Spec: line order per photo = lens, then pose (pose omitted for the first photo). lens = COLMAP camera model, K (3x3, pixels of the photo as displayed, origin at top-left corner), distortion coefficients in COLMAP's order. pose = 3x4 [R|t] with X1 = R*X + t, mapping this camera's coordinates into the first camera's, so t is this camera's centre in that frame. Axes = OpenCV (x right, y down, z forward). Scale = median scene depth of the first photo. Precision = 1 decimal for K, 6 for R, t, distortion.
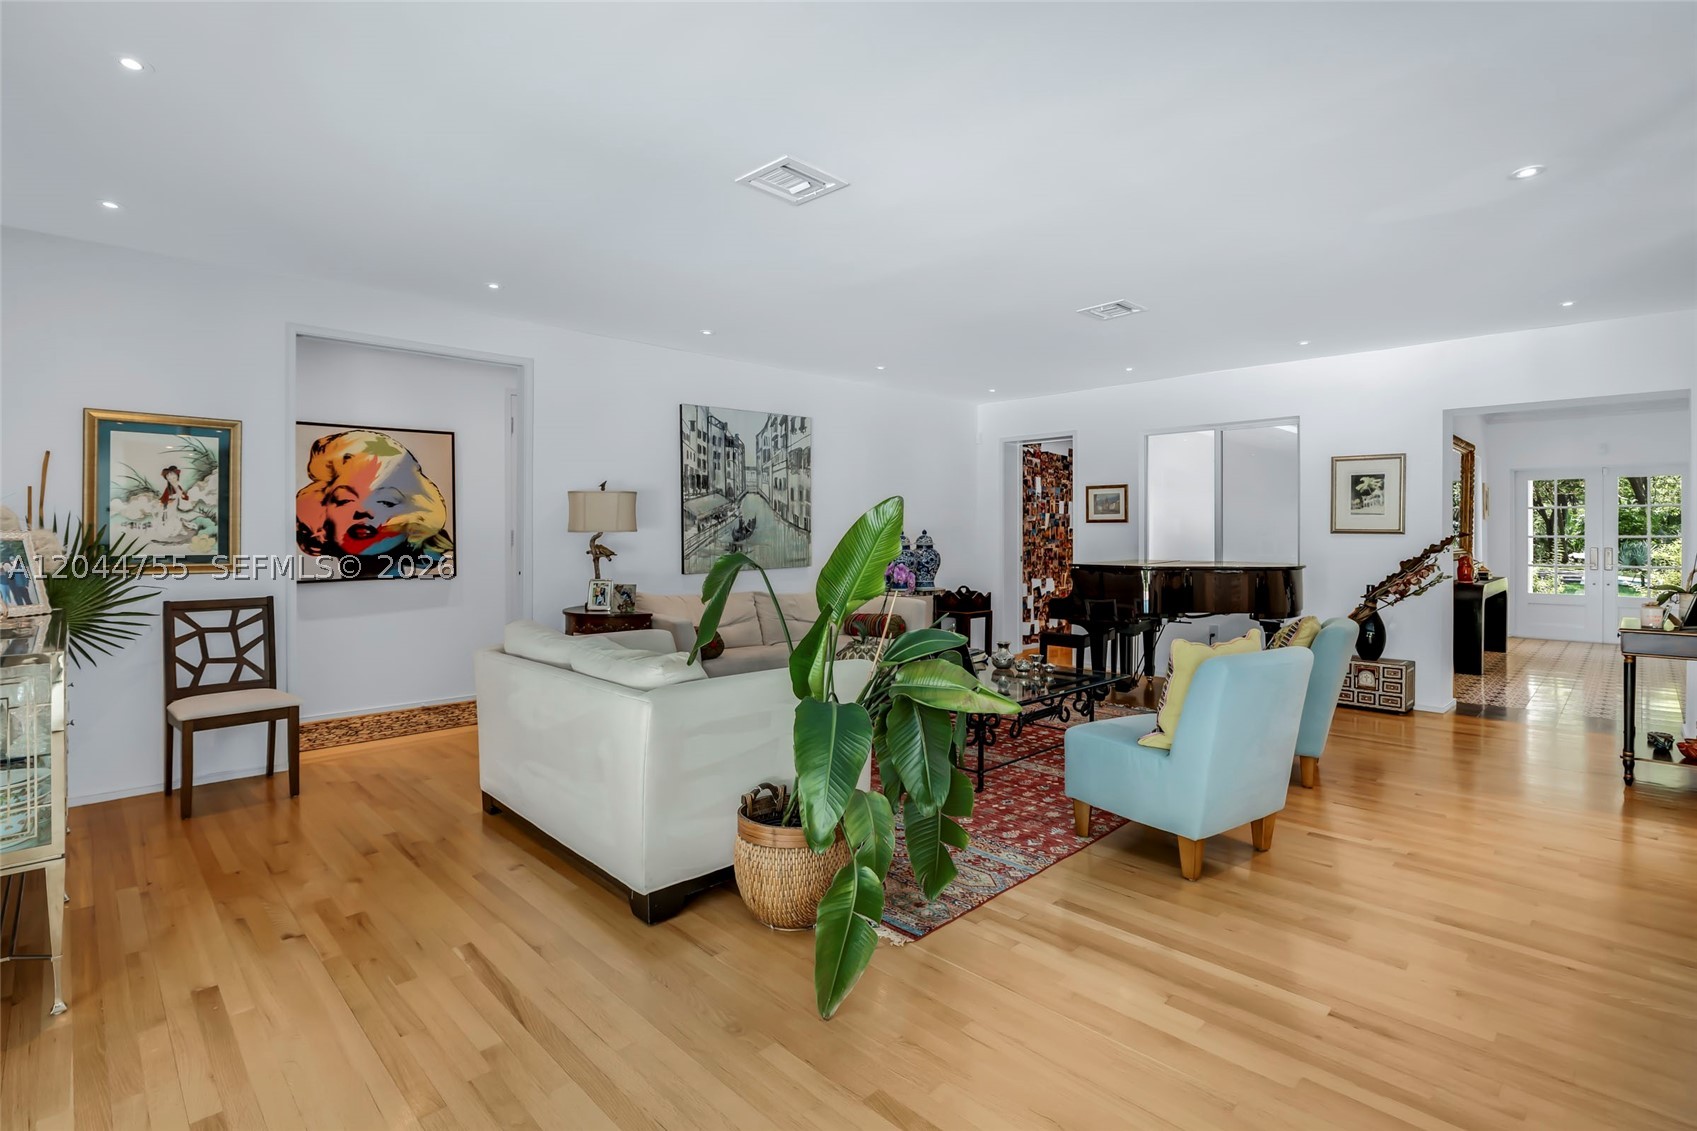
lens RADIAL K [[808.6, 0, 872.3], [0, 808.6, 529.7], [0, 0, 1]] dist [-0.009217, -0.001641]
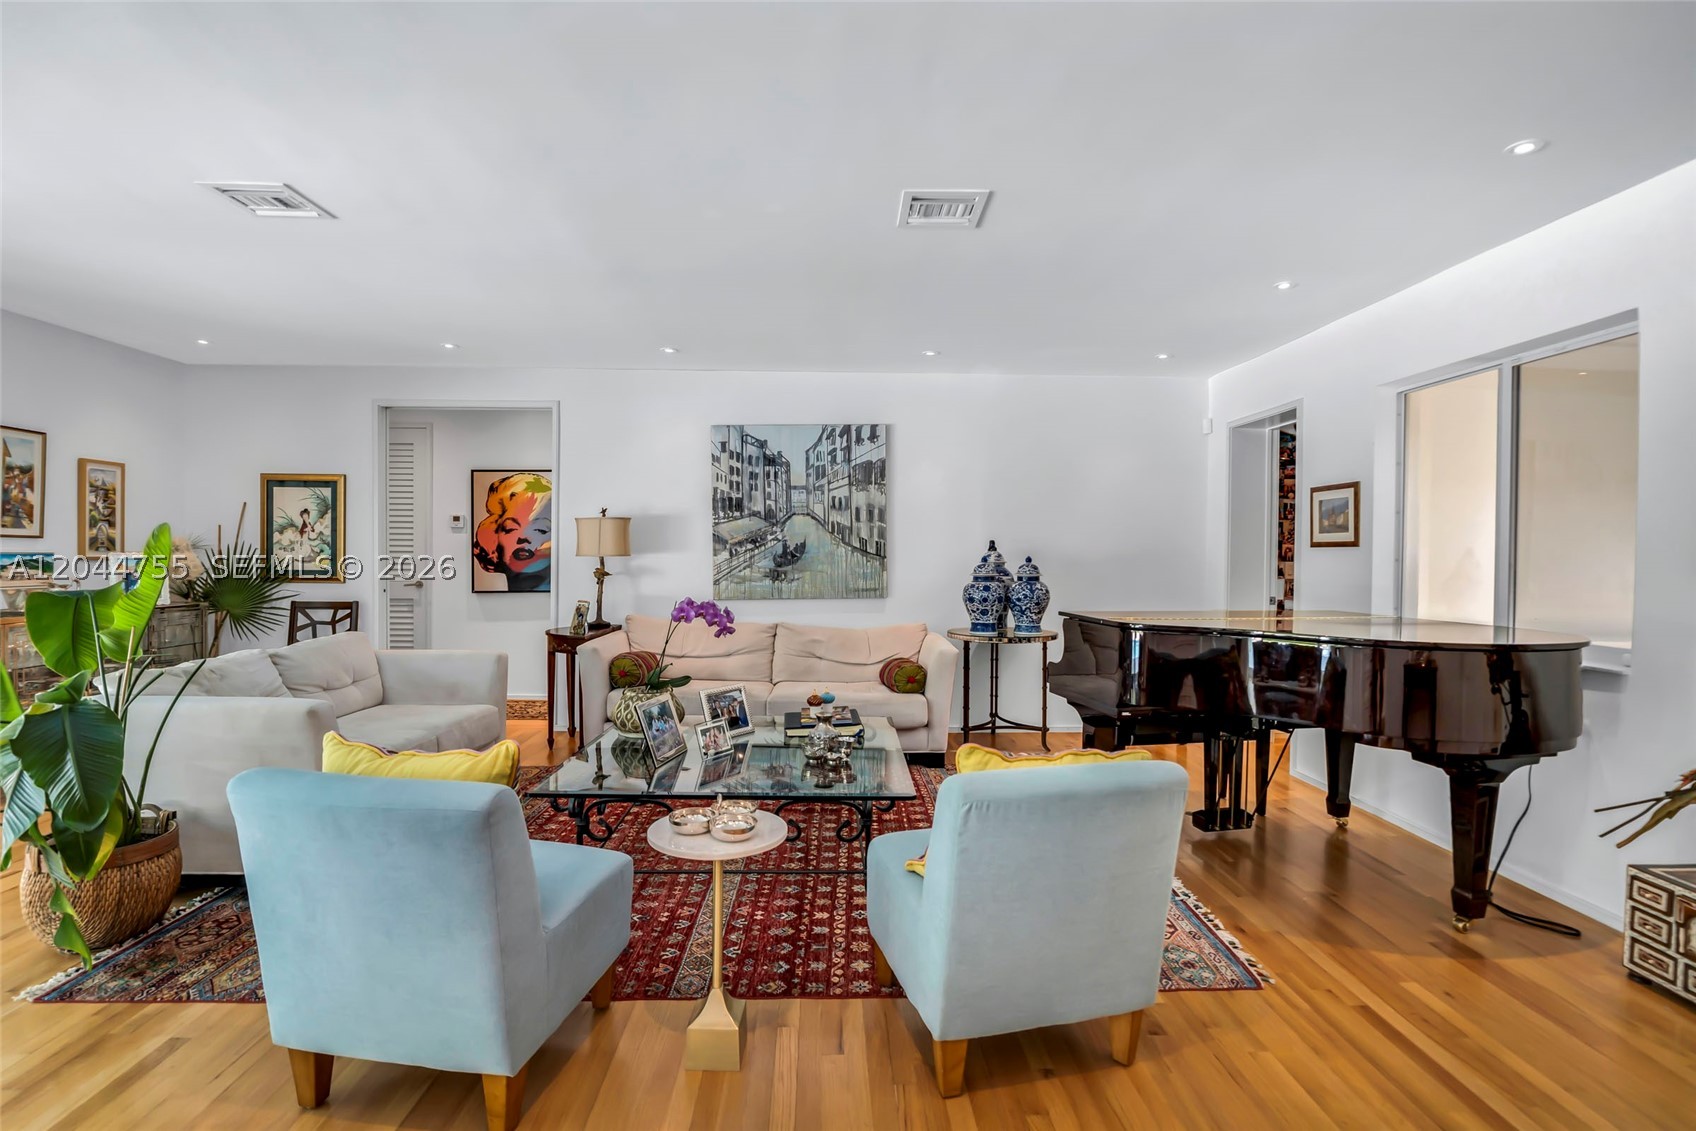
lens RADIAL K [[808.1, 0, 850.6], [0, 808.1, 558.1], [0, 0, 1]] dist [-0.009217, -0.001641]
pose [[0.723842, 0.011397, -0.689872, 0.551361], [-0.004861, 0.999923, 0.011419, -0.007220], [0.689949, -0.004912, 0.723842, 0.400582]]
